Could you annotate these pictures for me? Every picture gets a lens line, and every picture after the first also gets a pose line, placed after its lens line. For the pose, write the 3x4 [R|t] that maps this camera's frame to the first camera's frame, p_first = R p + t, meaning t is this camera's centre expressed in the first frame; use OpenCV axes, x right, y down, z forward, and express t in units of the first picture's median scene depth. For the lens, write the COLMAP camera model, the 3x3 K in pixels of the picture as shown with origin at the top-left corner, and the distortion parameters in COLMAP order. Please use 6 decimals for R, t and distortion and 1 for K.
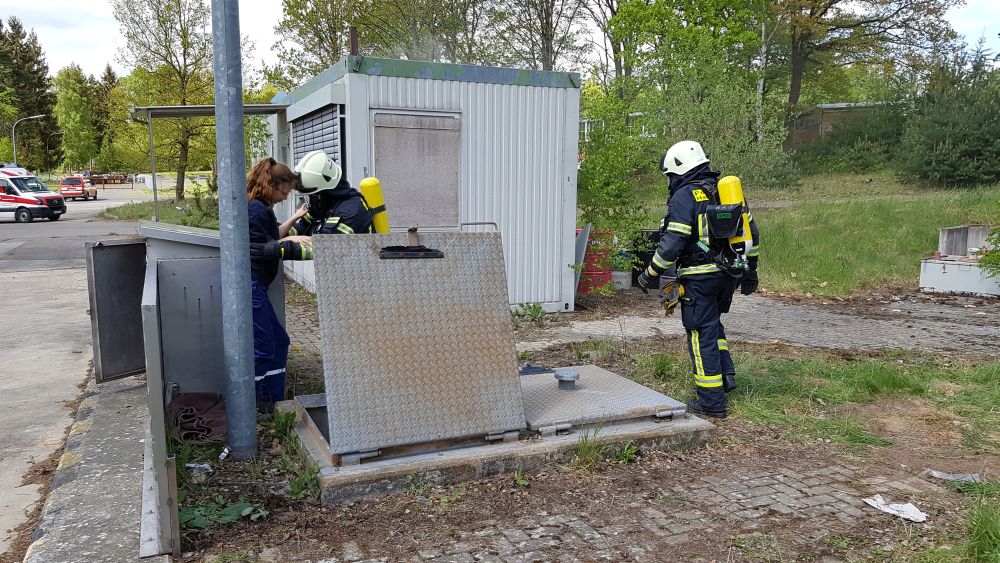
lens RADIAL K [[768.6, 0, 498.0], [0, 768.6, 284.9], [0, 0, 1]] dist [0.066026, -0.105176]
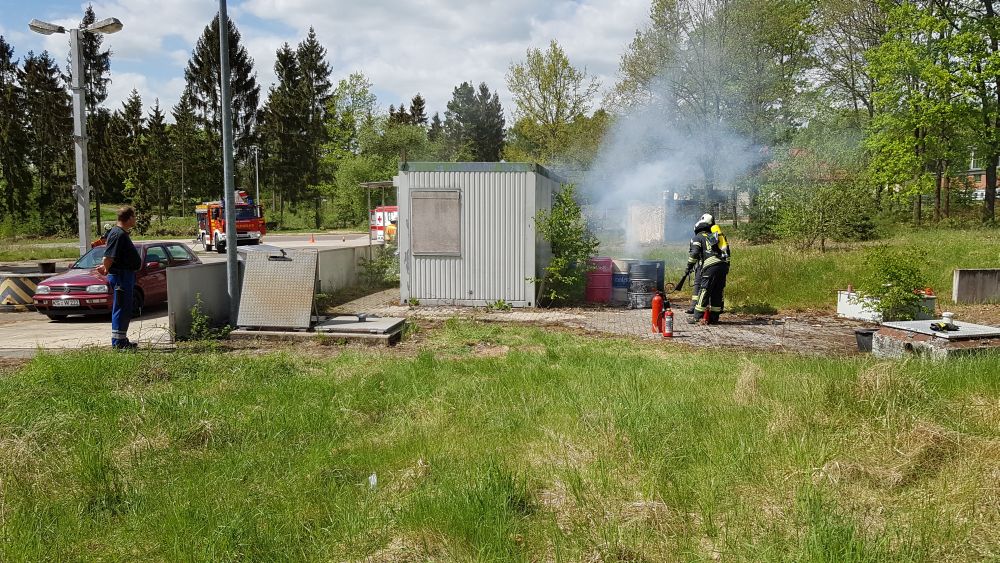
lens RADIAL K [[768.6, 0, 498.0], [0, 768.6, 284.9], [0, 0, 1]] dist [0.066026, -0.105176]
pose [[0.846300, 0.048271, -0.530515, 0.636442], [-0.067330, 0.997592, -0.016639, 0.013967], [0.528435, 0.049802, 0.847512, -0.285827]]
